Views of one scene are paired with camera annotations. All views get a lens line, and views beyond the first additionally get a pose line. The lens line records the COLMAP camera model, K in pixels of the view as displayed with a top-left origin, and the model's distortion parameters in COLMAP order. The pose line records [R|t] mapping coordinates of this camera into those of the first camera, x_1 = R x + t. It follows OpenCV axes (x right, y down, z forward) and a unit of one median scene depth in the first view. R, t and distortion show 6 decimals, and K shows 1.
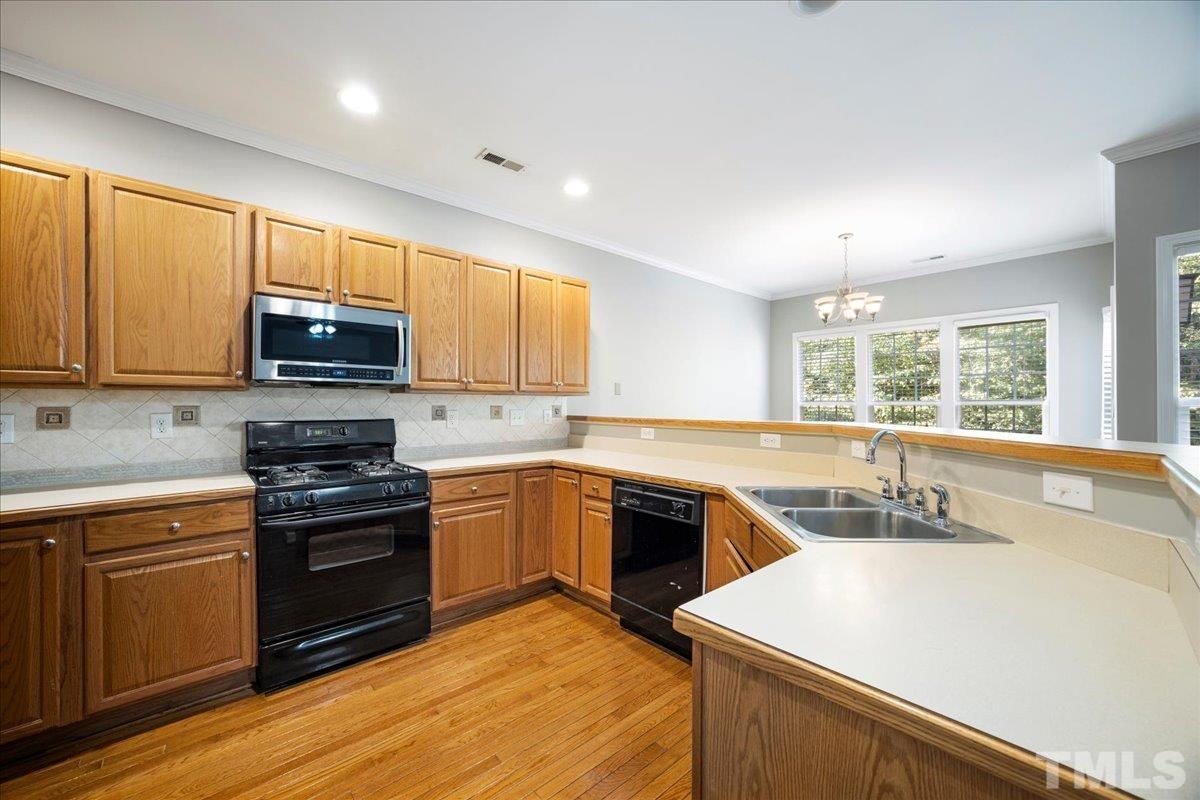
lens RADIAL K [[464.7, 0, 597.5], [0, 464.7, 405.5], [0, 0, 1]] dist [-0.015298, 0.000216]
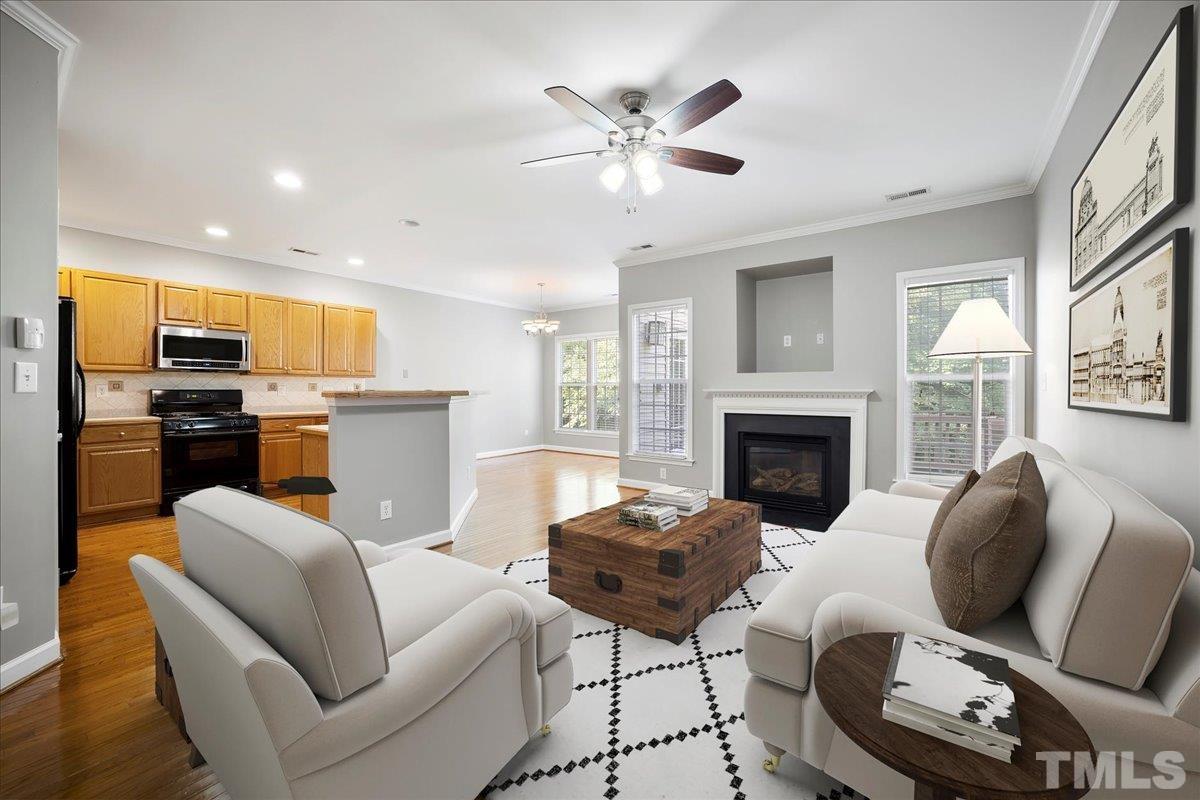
lens RADIAL K [[474.1, 0, 594.1], [0, 474.1, 390.9], [0, 0, 1]] dist [-0.000720, 0.000305]
pose [[0.985018, -0.000065, 0.172453, 0.656300], [0.000233, 1.000000, -0.000953, 0.040002], [-0.172453, 0.000979, 0.985017, -1.162150]]
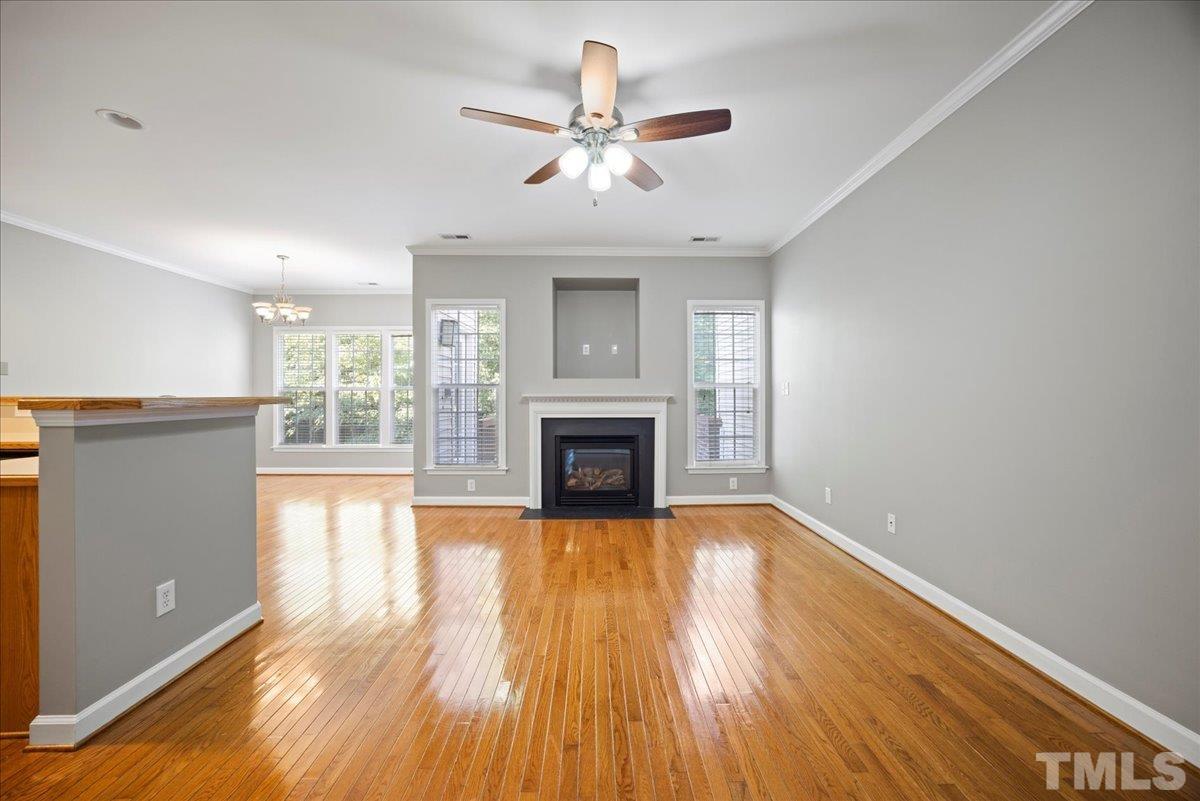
lens RADIAL K [[474.1, 0, 594.1], [0, 474.1, 391.4], [0, 0, 1]] dist [-0.000720, 0.000305]
pose [[0.679175, 0.004039, 0.733966, 0.239644], [0.004649, 0.999941, -0.009805, 0.039886], [-0.733962, 0.010072, 0.679116, -0.833263]]
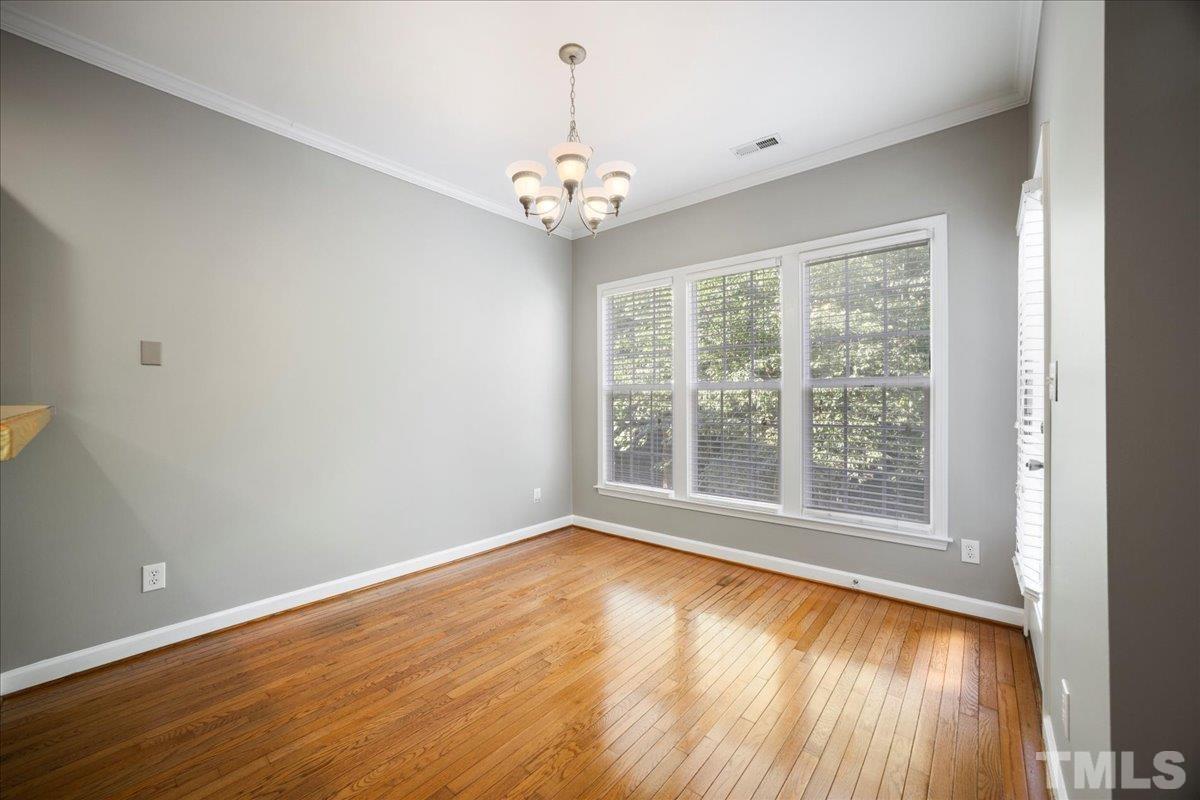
lens RADIAL K [[464.7, 0, 597.5], [0, 464.7, 405.5], [0, 0, 1]] dist [-0.015298, 0.000216]
pose [[0.990811, -0.009907, 0.134887, 0.758834], [0.009087, 0.999936, 0.006692, 0.036691], [-0.134945, -0.005405, 0.990838, 0.748355]]
